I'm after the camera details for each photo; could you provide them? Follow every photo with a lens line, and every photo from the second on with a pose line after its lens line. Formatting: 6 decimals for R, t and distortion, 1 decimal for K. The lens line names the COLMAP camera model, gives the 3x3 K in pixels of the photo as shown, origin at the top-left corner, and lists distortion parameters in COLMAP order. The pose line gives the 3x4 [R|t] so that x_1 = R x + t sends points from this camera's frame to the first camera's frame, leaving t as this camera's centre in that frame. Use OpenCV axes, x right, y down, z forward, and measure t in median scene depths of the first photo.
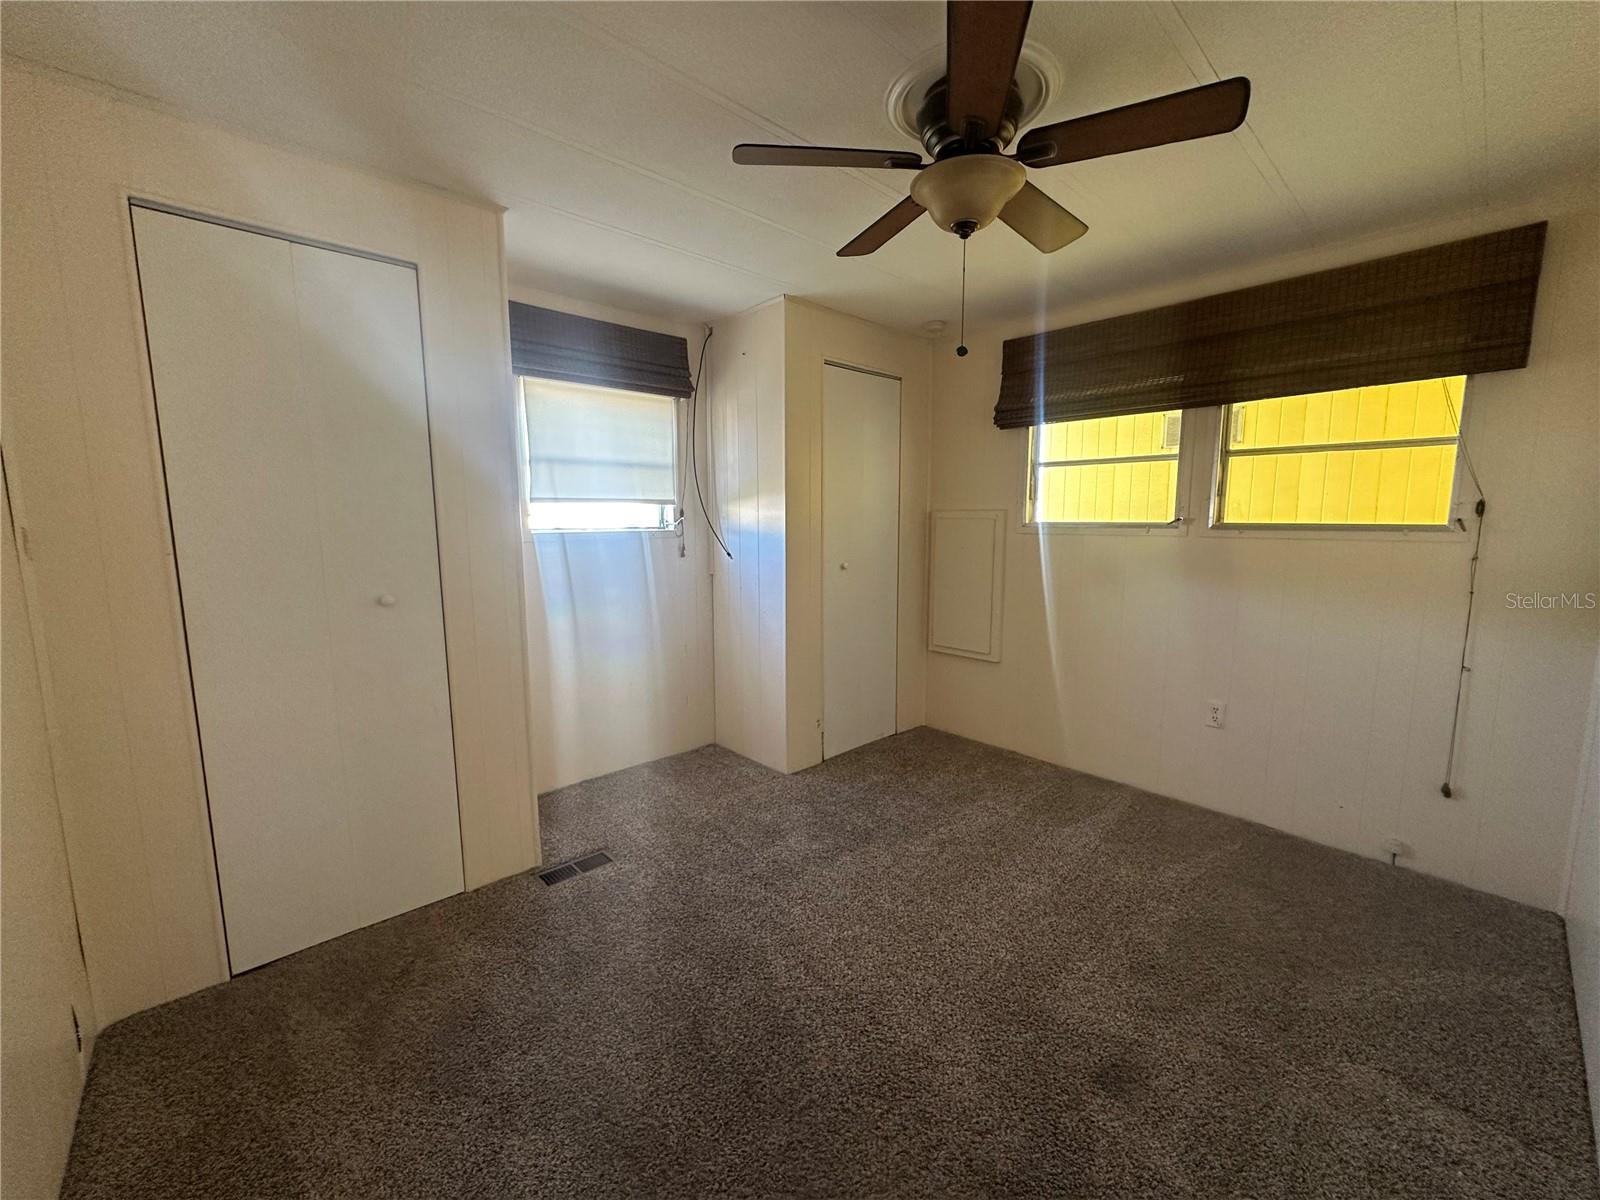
lens RADIAL K [[639.5, 0, 801.7], [0, 639.5, 597.0], [0, 0, 1]] dist [-0.002873, 0.000249]
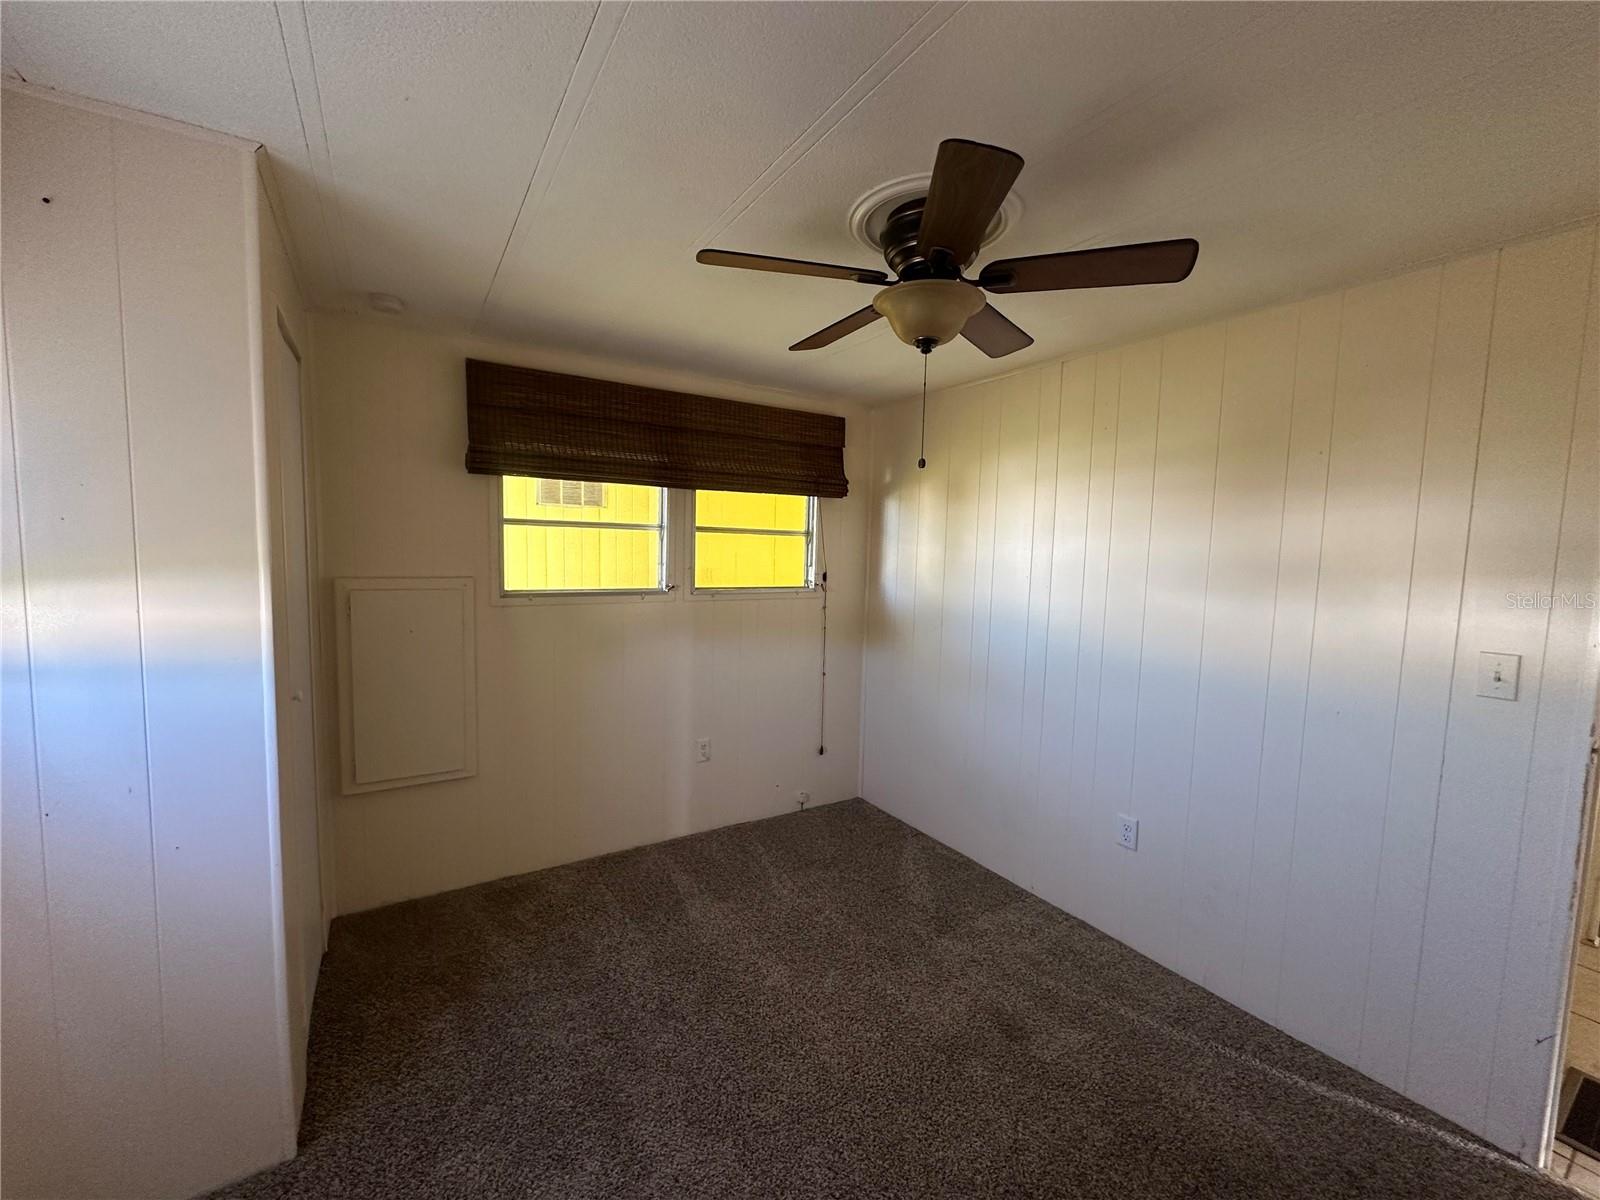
lens RADIAL K [[639.5, 0, 801.7], [0, 639.5, 597.0], [0, 0, 1]] dist [-0.002873, 0.000249]
pose [[0.178487, -0.073562, 0.981189, -0.452928], [0.096269, 0.993722, 0.056990, -0.146110], [-0.979221, 0.084286, 0.184448, 0.586791]]
